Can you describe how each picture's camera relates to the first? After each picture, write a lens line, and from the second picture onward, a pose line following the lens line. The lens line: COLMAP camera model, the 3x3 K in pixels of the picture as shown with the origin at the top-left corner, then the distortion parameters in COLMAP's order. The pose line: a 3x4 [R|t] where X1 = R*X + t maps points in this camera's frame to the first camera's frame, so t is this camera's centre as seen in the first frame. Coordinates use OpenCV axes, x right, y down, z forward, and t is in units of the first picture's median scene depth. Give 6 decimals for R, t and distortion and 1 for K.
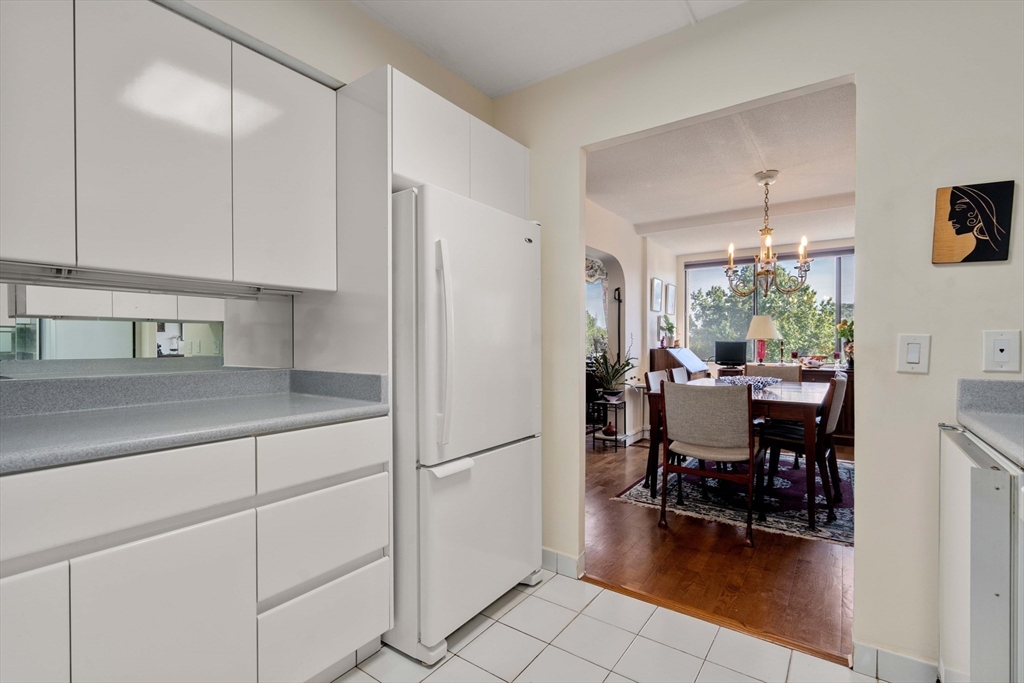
lens RADIAL K [[470.0, 0, 507.9], [0, 470.0, 346.1], [0, 0, 1]] dist [-0.001270, -0.000156]
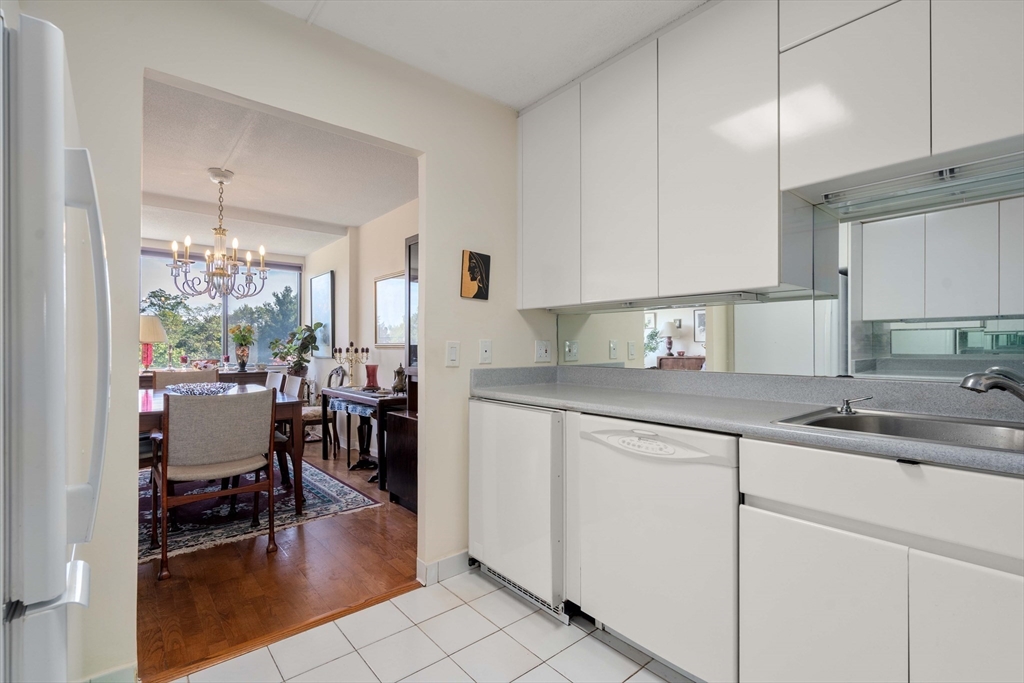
lens RADIAL K [[469.6, 0, 512.0], [0, 469.6, 341.5], [0, 0, 1]] dist [0.000111, 0.000113]
pose [[0.241639, 0.009781, 0.970317, -0.296455], [0.006840, 0.999907, -0.011782, -0.002762], [-0.970342, 0.009484, 0.241550, 0.231879]]
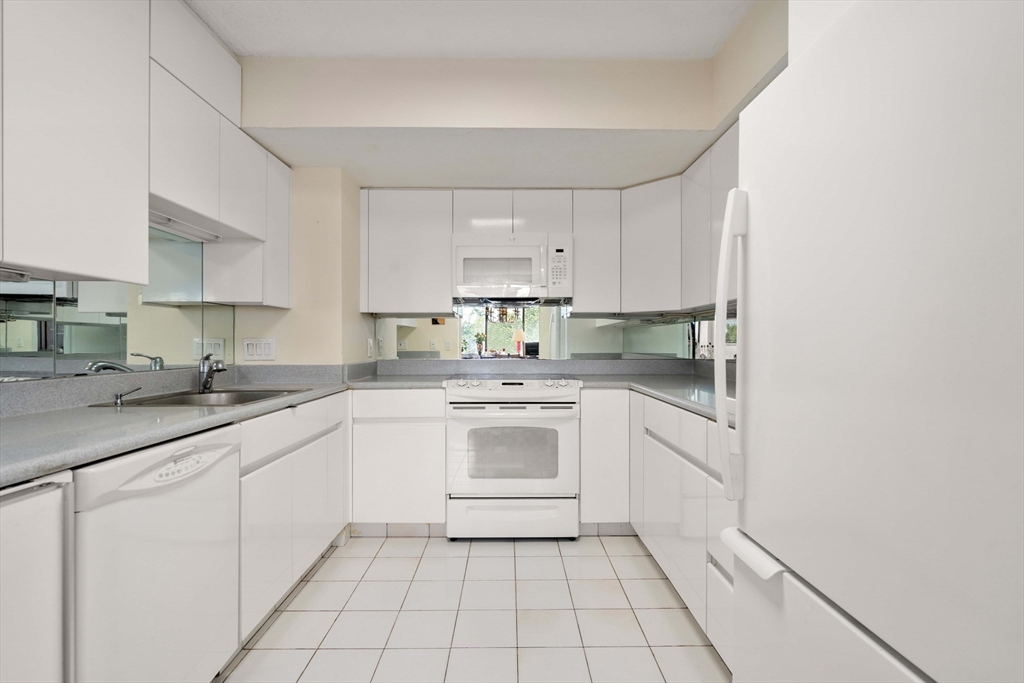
lens RADIAL K [[469.6, 0, 512.0], [0, 469.6, 341.5], [0, 0, 1]] dist [0.000111, 0.000113]
pose [[-0.806341, 0.007307, -0.591406, 0.275014], [0.007763, 0.999968, 0.001771, -0.003137], [0.591400, -0.003163, -0.806372, 0.745972]]
